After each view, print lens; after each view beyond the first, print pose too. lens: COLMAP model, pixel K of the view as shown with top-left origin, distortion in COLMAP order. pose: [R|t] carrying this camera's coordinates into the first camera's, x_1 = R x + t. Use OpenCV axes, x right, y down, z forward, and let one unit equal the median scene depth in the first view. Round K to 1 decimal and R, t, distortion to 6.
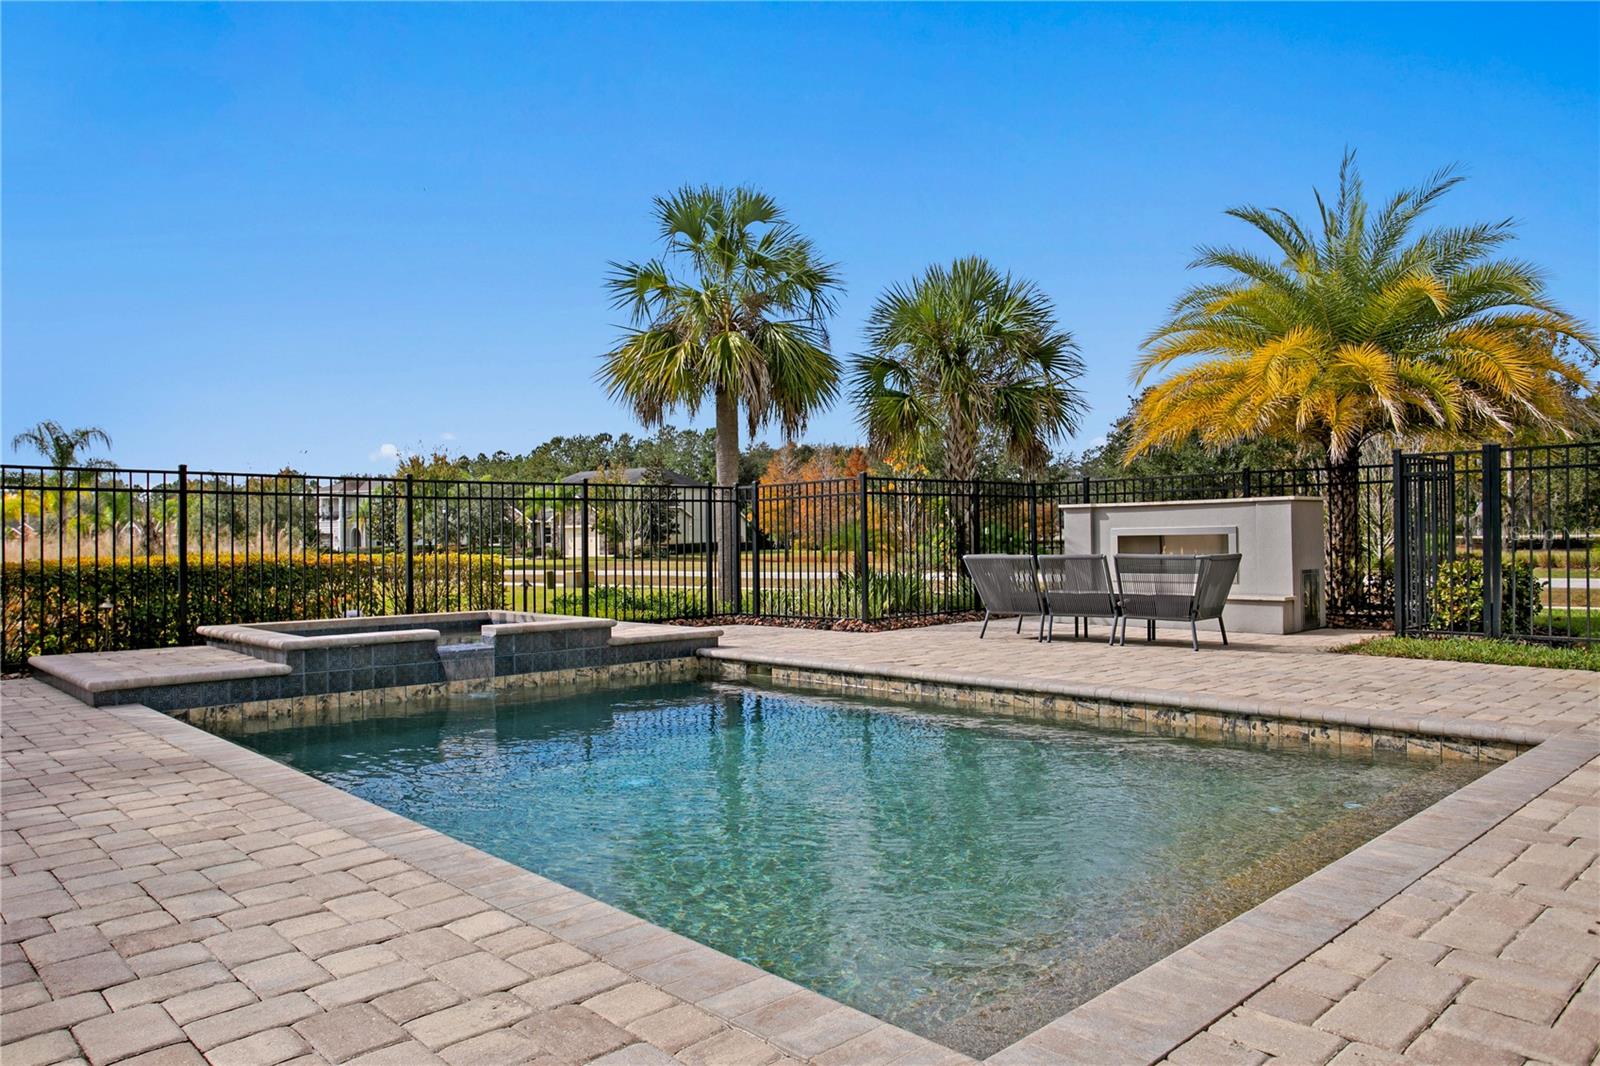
lens RADIAL K [[1074.2, 0, 811.2], [0, 1074.2, 533.4], [0, 0, 1]] dist [0.010652, -0.007722]
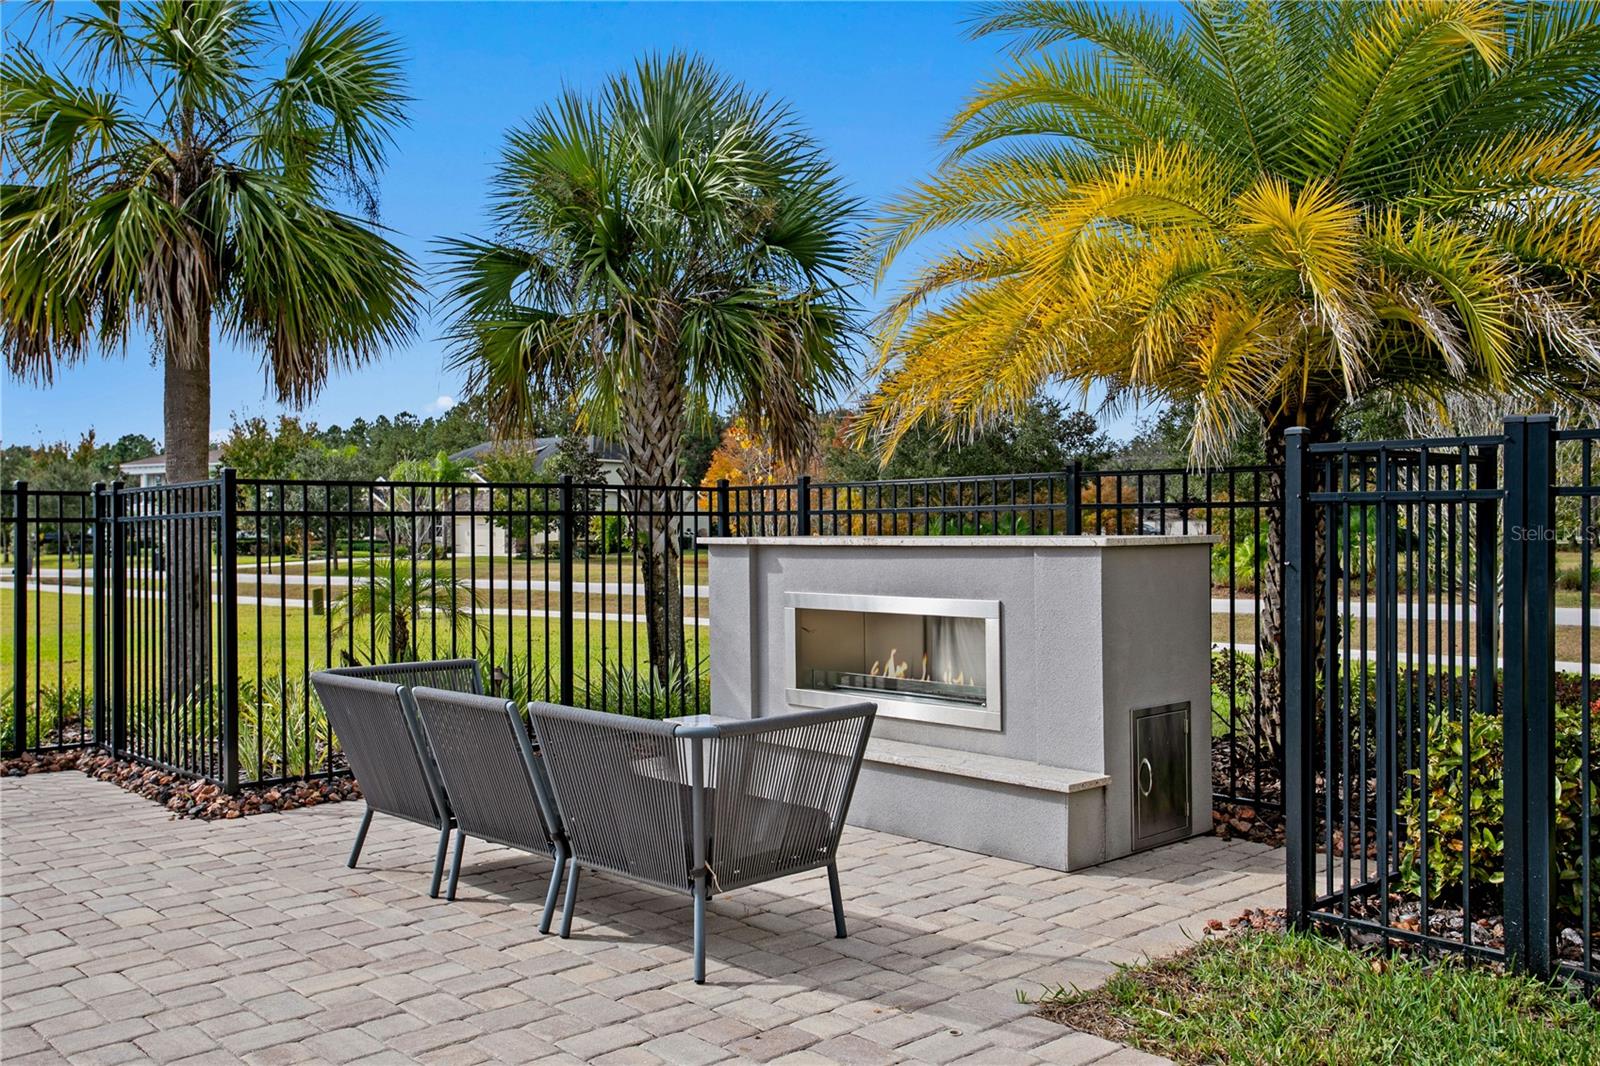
lens RADIAL K [[1383.5, 0, 788.3], [0, 1383.5, 539.2], [0, 0, 1]] dist [0.013254, -0.003174]
pose [[0.998922, 0.011523, -0.044963, 0.351990], [-0.010939, 0.999853, 0.013215, -0.040487], [0.045108, -0.012709, 0.998901, 0.458856]]
